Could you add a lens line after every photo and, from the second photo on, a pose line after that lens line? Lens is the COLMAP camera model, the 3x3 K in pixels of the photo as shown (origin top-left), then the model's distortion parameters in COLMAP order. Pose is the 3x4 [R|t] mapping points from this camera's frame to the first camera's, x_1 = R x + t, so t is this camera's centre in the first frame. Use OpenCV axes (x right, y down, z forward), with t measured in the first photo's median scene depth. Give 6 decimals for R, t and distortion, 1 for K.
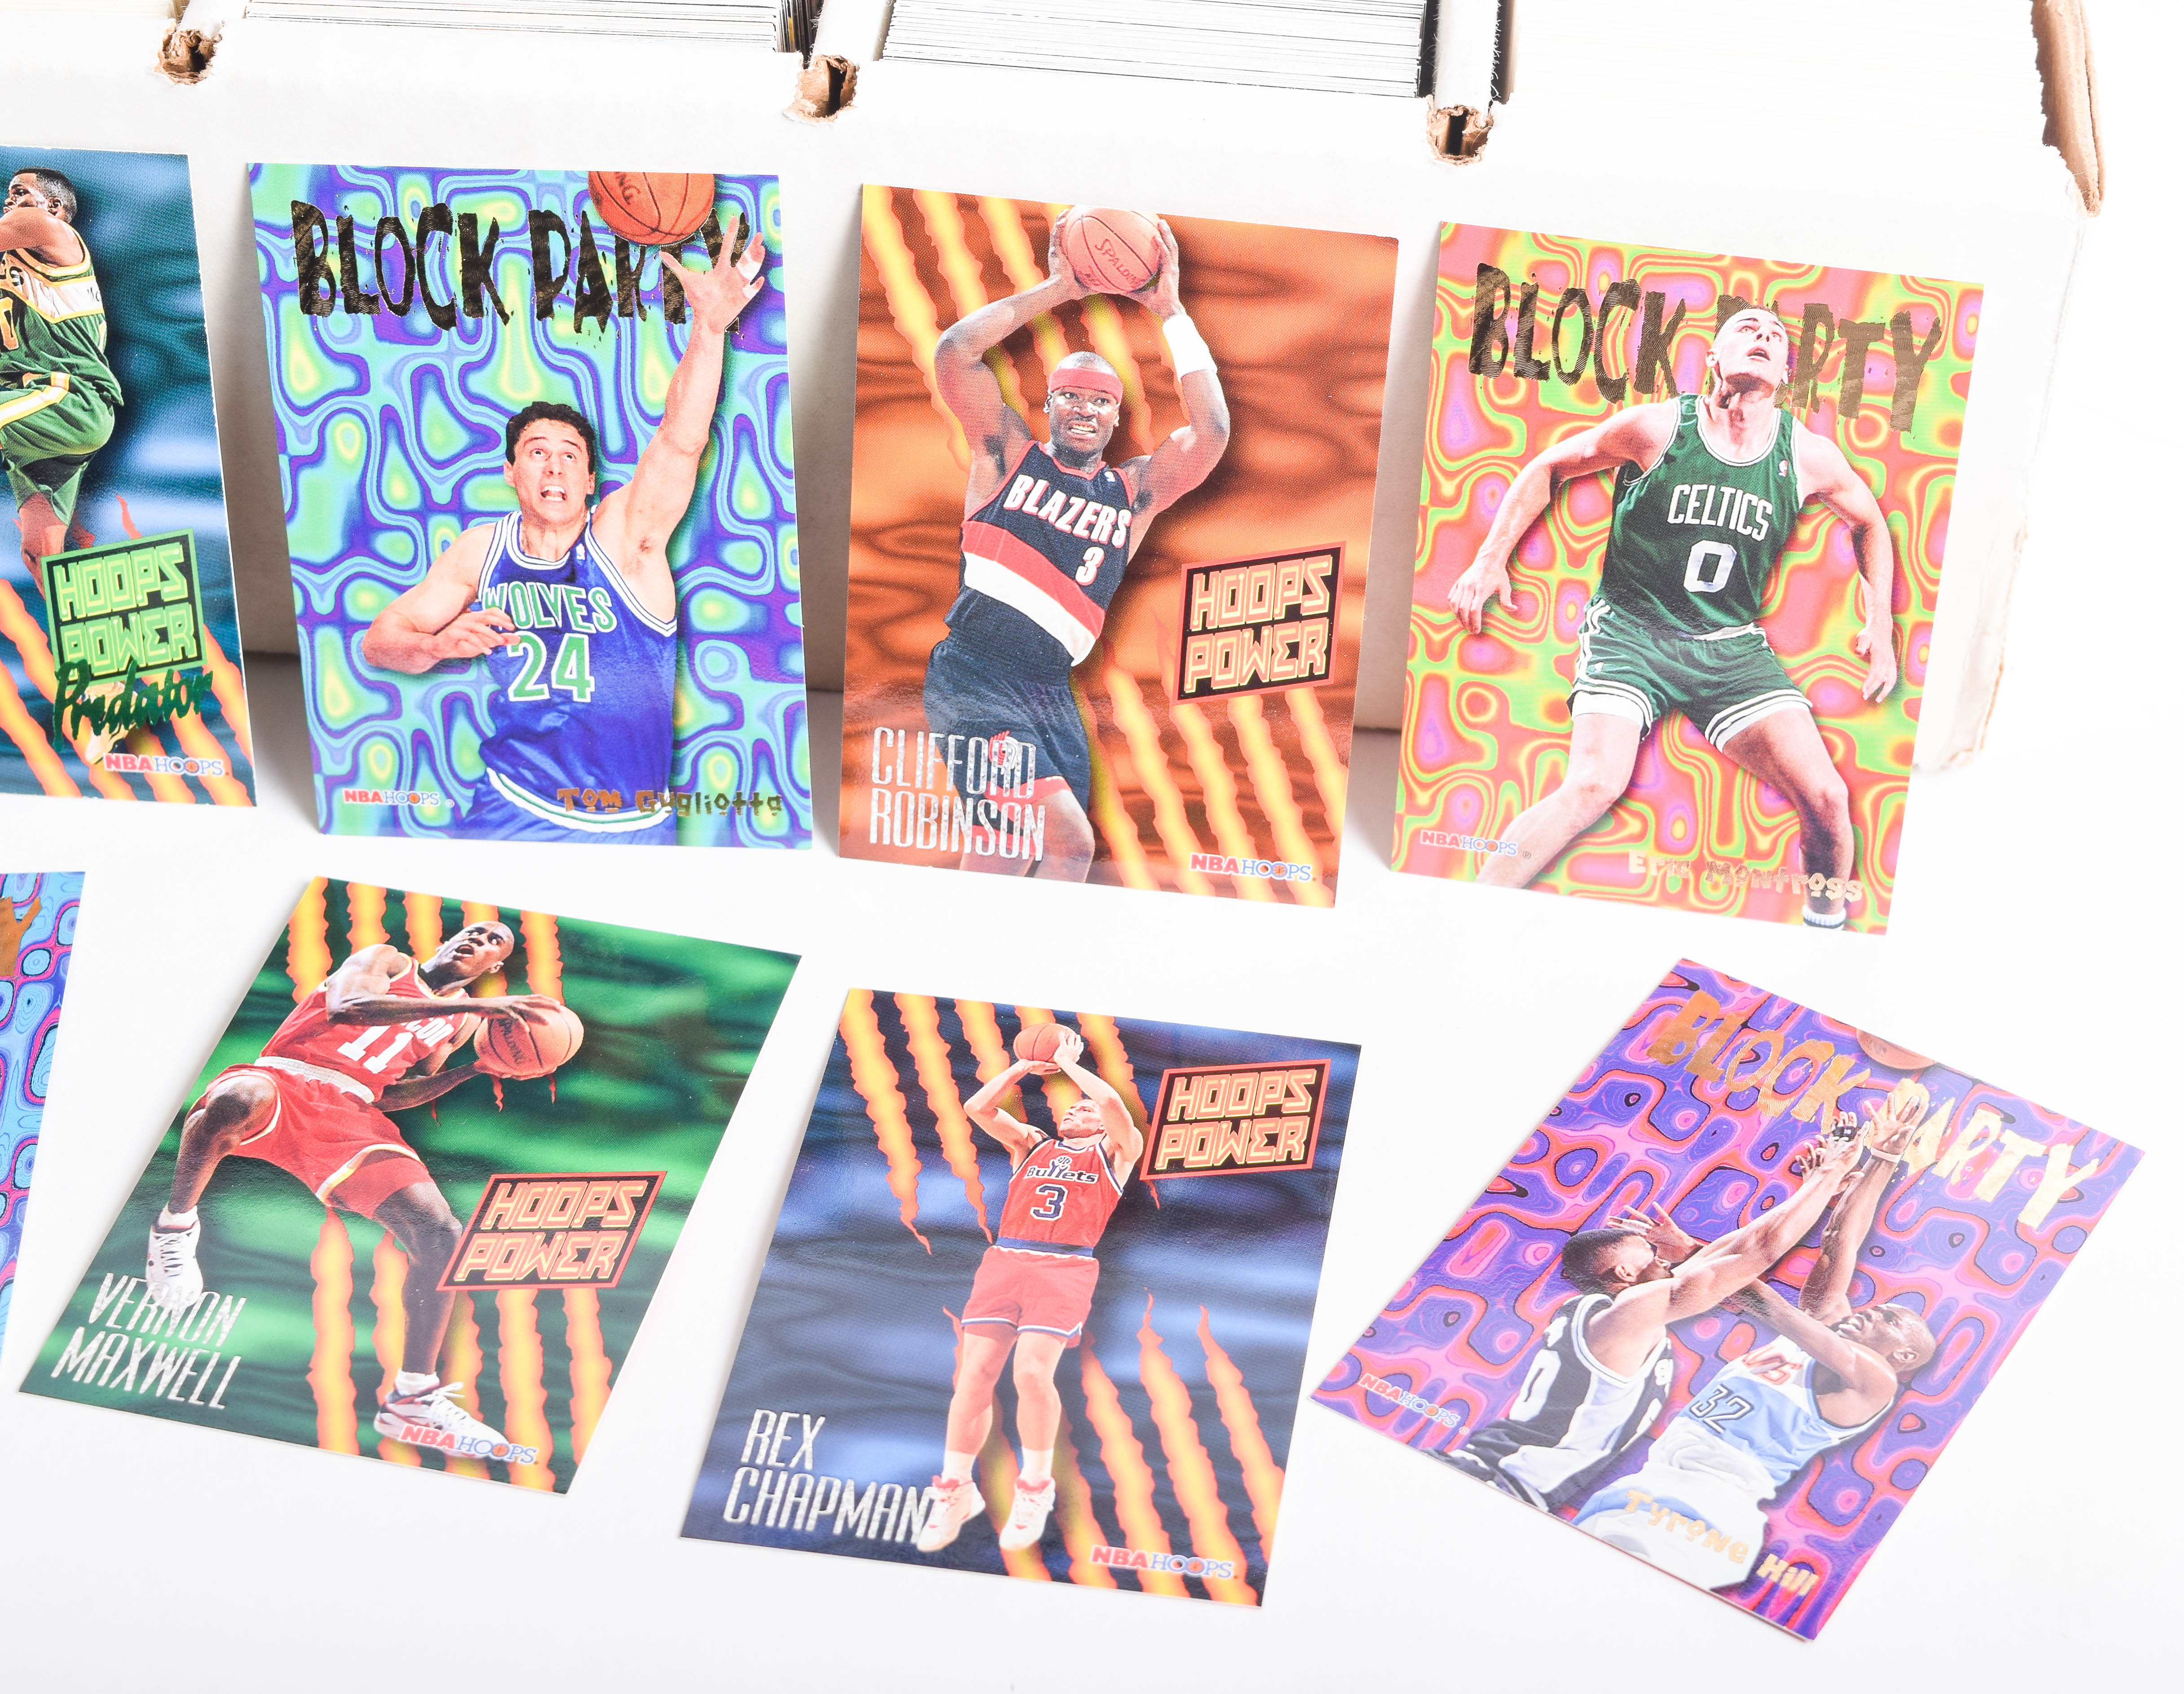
lens RADIAL K [[3862.5, 0, 1091.9], [0, 3862.5, 851.3], [0, 0, 1]] dist [-0.025313, 0.000000]
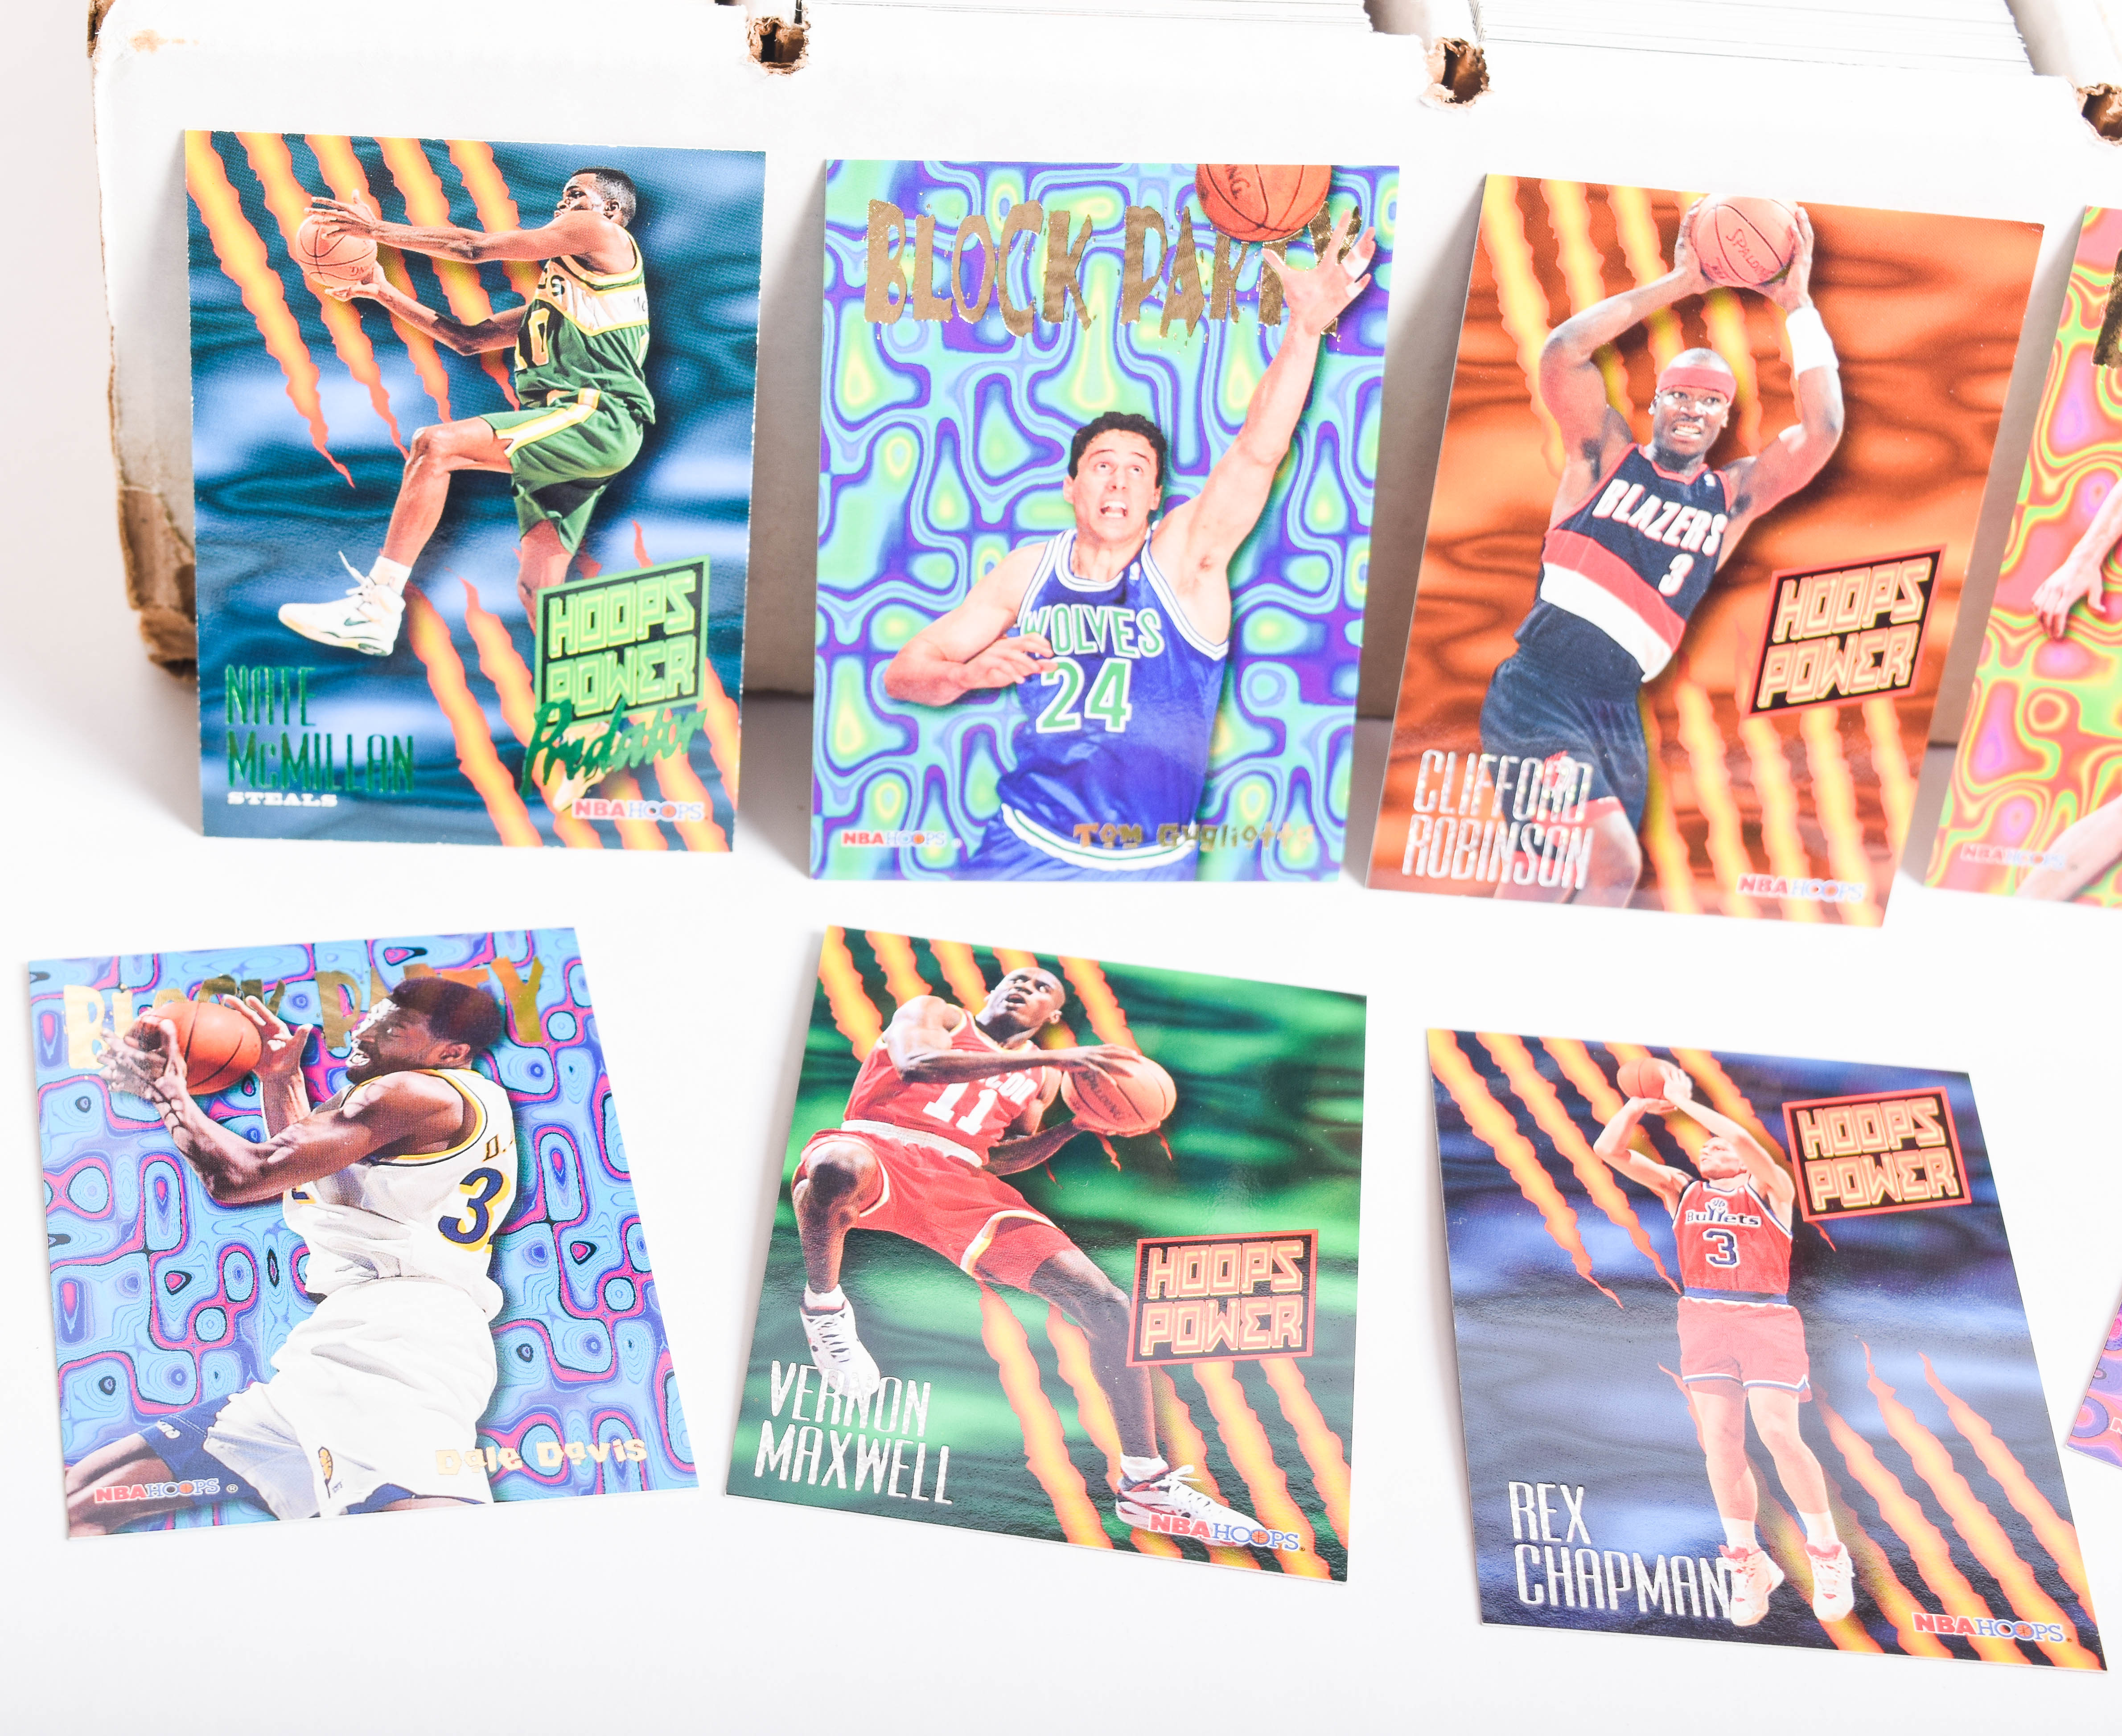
lens RADIAL K [[3930.1, 0, 1061.0], [0, 3930.1, 864.4], [0, 0, 1]] dist [-0.026405, 0.000000]
pose [[0.996983, -0.026746, 0.072861, -0.230769], [0.026892, 0.999638, -0.001015, -0.006168], [-0.072807, 0.002971, 0.997342, 0.051557]]
